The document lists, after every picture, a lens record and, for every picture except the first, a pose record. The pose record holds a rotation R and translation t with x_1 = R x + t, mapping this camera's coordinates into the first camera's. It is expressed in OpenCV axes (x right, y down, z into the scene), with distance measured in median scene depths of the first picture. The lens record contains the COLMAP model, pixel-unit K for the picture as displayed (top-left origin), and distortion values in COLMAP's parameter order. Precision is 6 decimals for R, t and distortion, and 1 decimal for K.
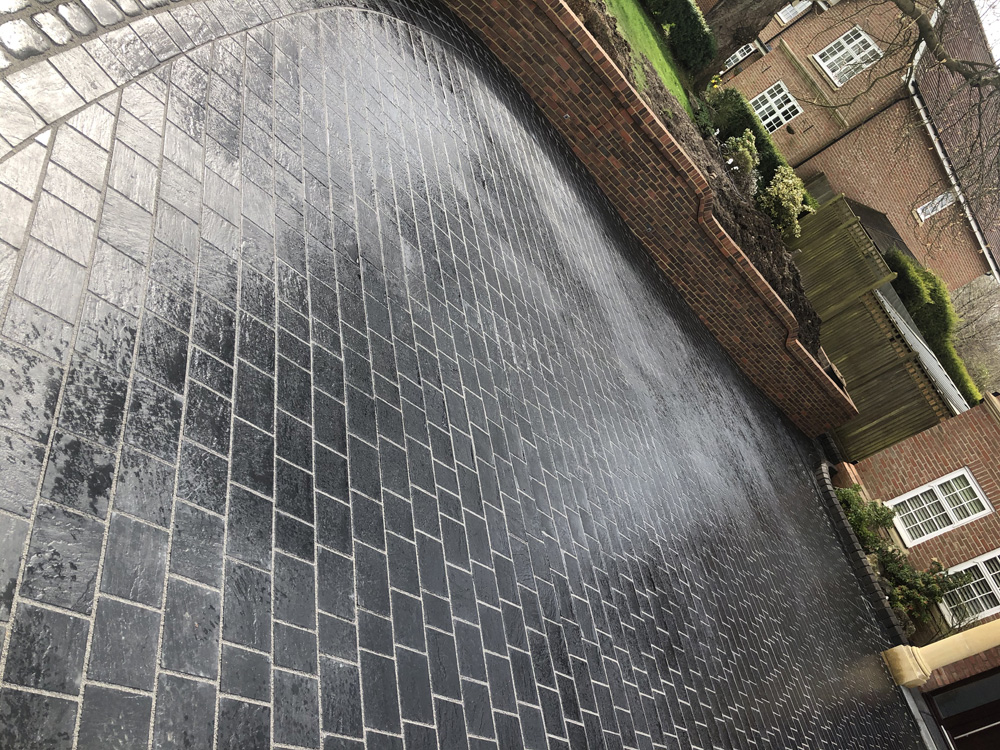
lens RADIAL K [[818.8, 0, 506.1], [0, 818.8, 375.1], [0, 0, 1]] dist [0.023274, -0.026566]
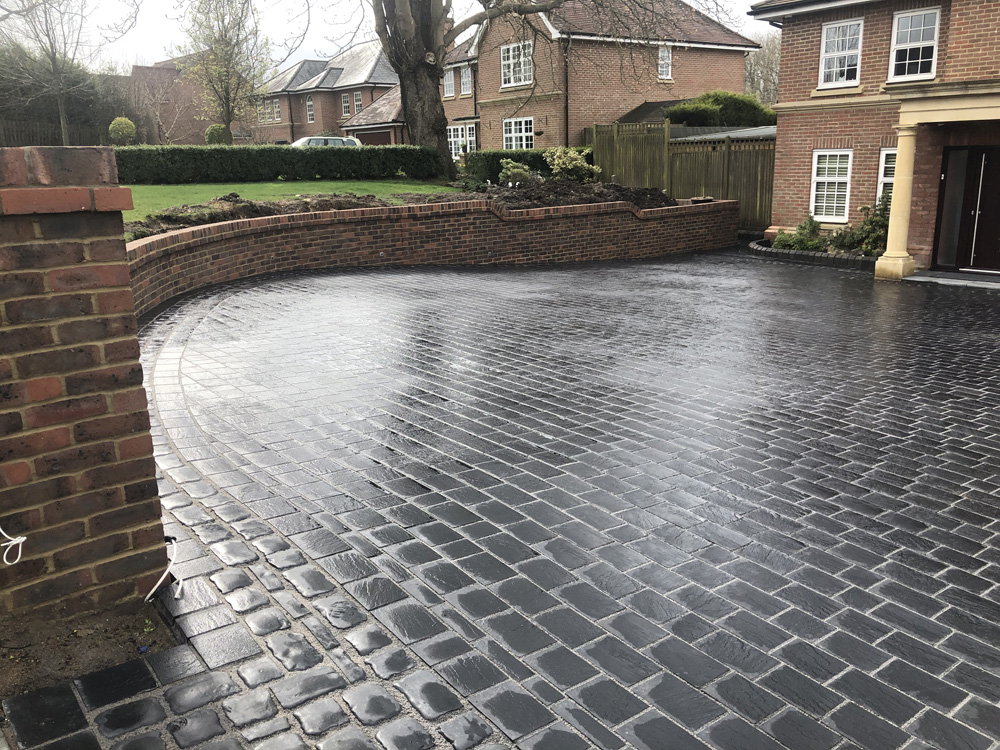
lens RADIAL K [[818.8, 0, 504.4], [0, 818.8, 379.3], [0, 0, 1]] dist [0.023274, -0.026566]
pose [[0.564876, -0.824762, 0.026122, -0.013846], [0.811027, 0.549075, -0.201873, 0.159324], [0.152154, 0.135219, 0.979063, -0.206268]]
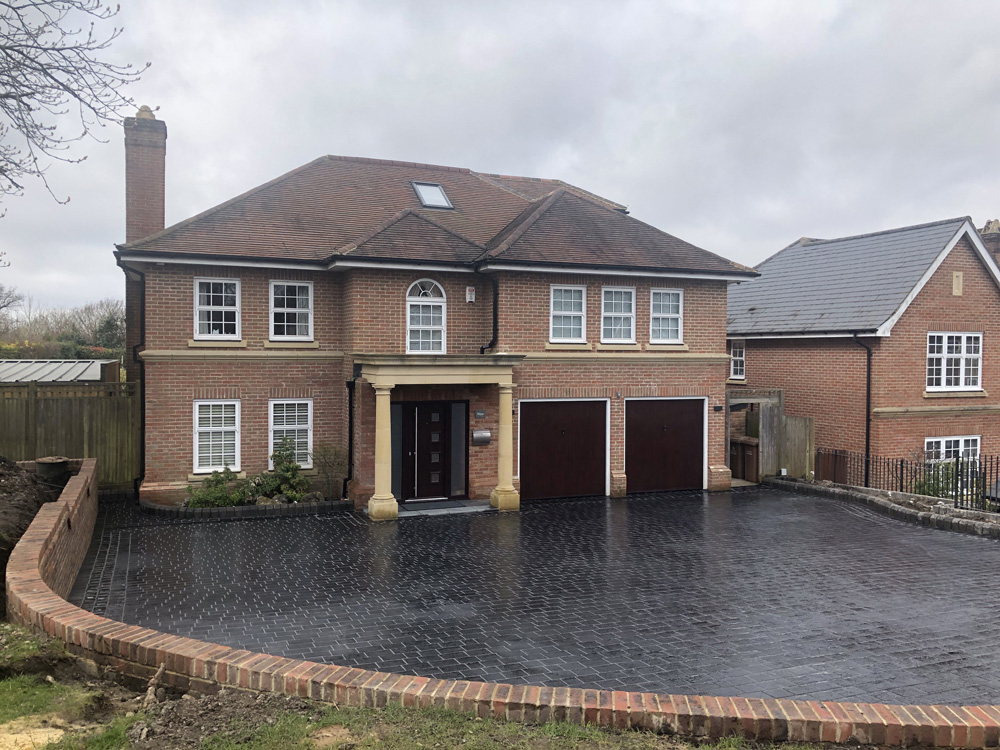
lens RADIAL K [[818.8, 0, 507.0], [0, 818.8, 371.9], [0, 0, 1]] dist [0.023274, -0.026566]
pose [[-0.060323, -0.787203, 0.613737, -0.141359], [0.548859, 0.487404, 0.679111, -0.422679], [-0.833736, 0.377821, 0.402661, 0.133245]]
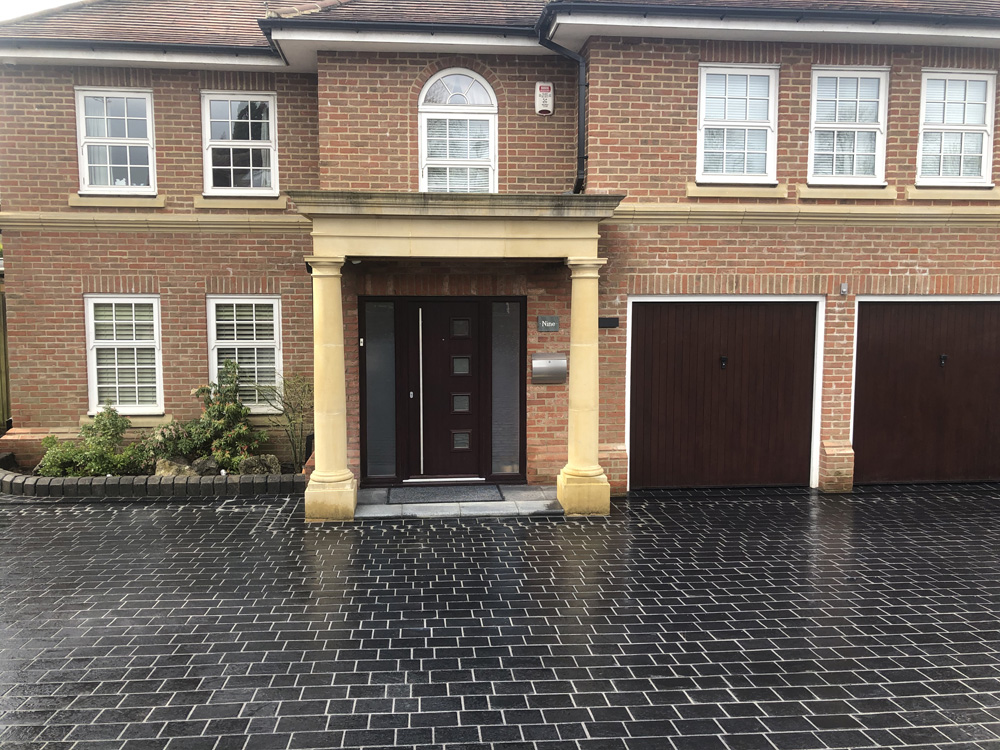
lens RADIAL K [[818.8, 0, 499.7], [0, 818.8, 369.2], [0, 0, 1]] dist [0.023274, -0.026566]
pose [[0.124847, -0.827588, 0.547277, 0.149440], [0.724127, 0.453083, 0.519958, 0.027945], [-0.678273, 0.331382, 0.655844, 0.287796]]
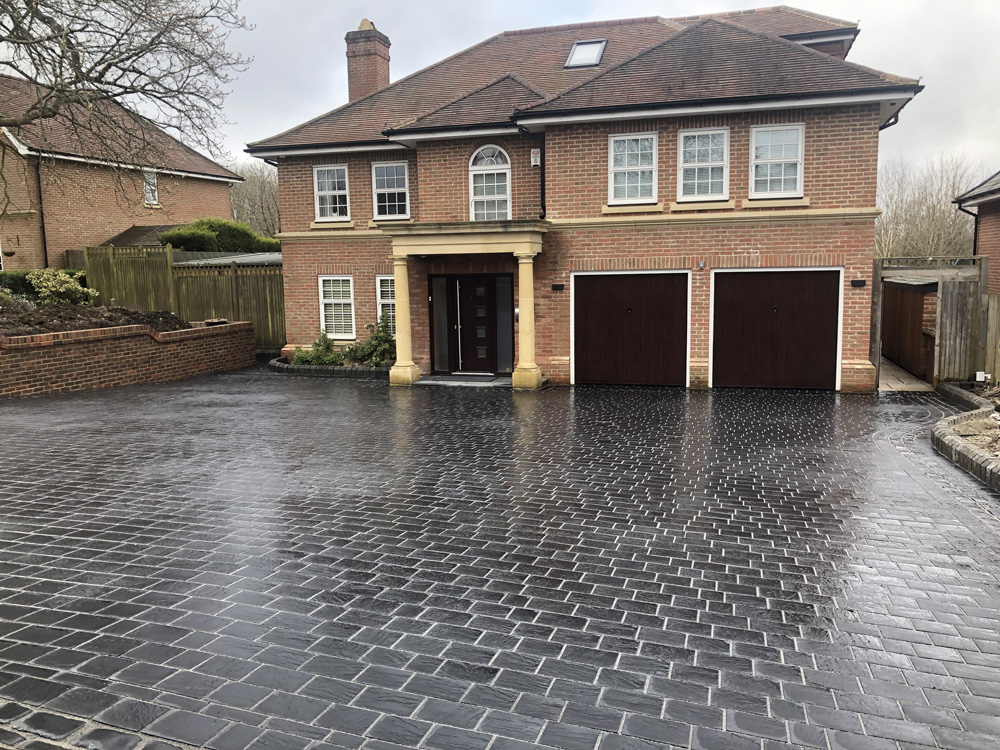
lens RADIAL K [[818.8, 0, 501.5], [0, 818.8, 382.3], [0, 0, 1]] dist [0.023274, -0.026566]
pose [[0.332782, -0.845175, 0.418253, -0.049529], [0.858492, 0.455051, 0.236476, 0.121161], [-0.390190, 0.280371, 0.877008, -0.232733]]
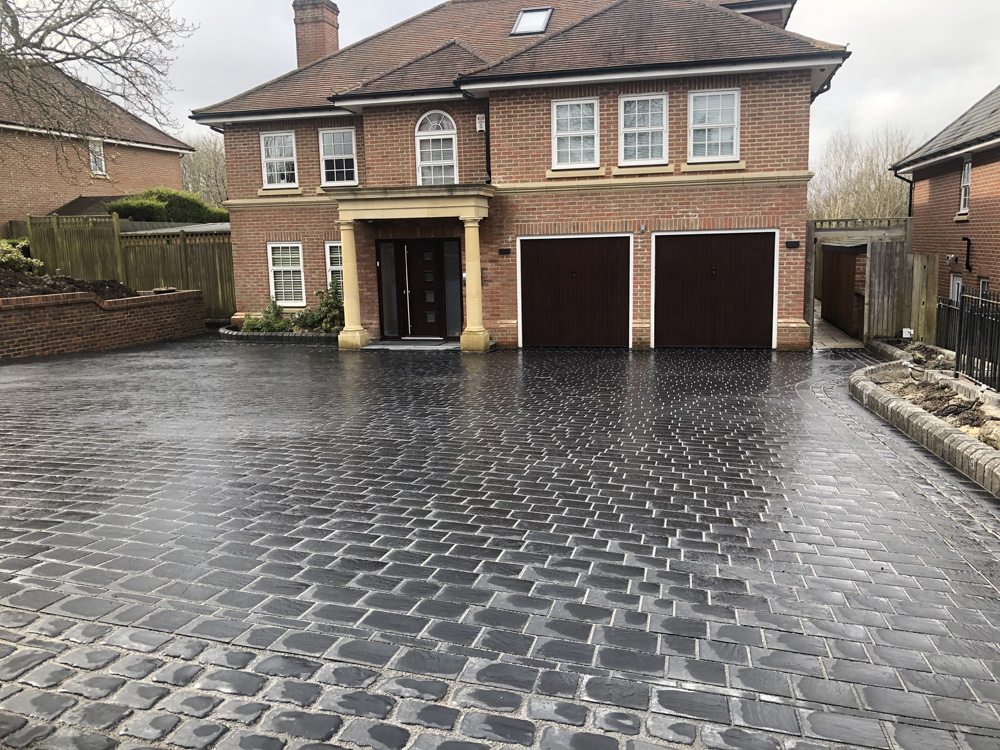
lens RADIAL K [[818.8, 0, 503.4], [0, 818.8, 372.8], [0, 0, 1]] dist [0.023274, -0.026566]
pose [[0.302996, -0.856892, 0.417049, -0.063555], [0.852313, 0.439433, 0.283656, 0.141866], [-0.426328, 0.269509, 0.863487, -0.251676]]
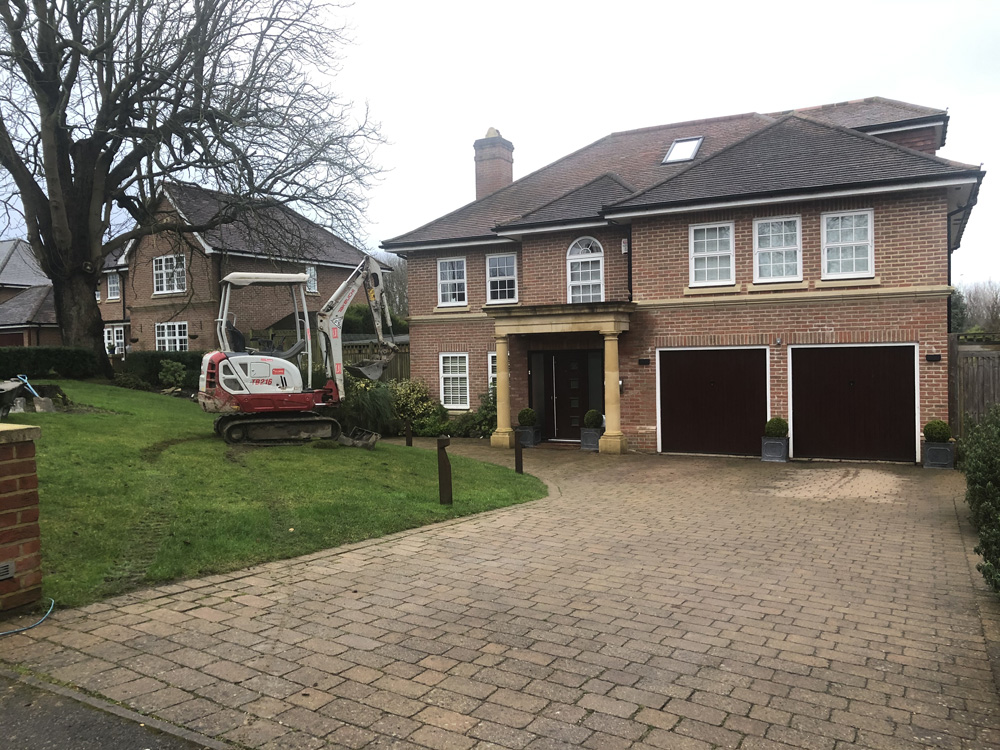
lens RADIAL K [[818.8, 0, 498.4], [0, 818.8, 379.8], [0, 0, 1]] dist [0.023274, -0.026566]
pose [[0.422249, -0.799008, 0.428127, -0.077729], [0.878032, 0.477899, 0.025921, 0.178055], [-0.225313, 0.364964, 0.903347, -0.349811]]
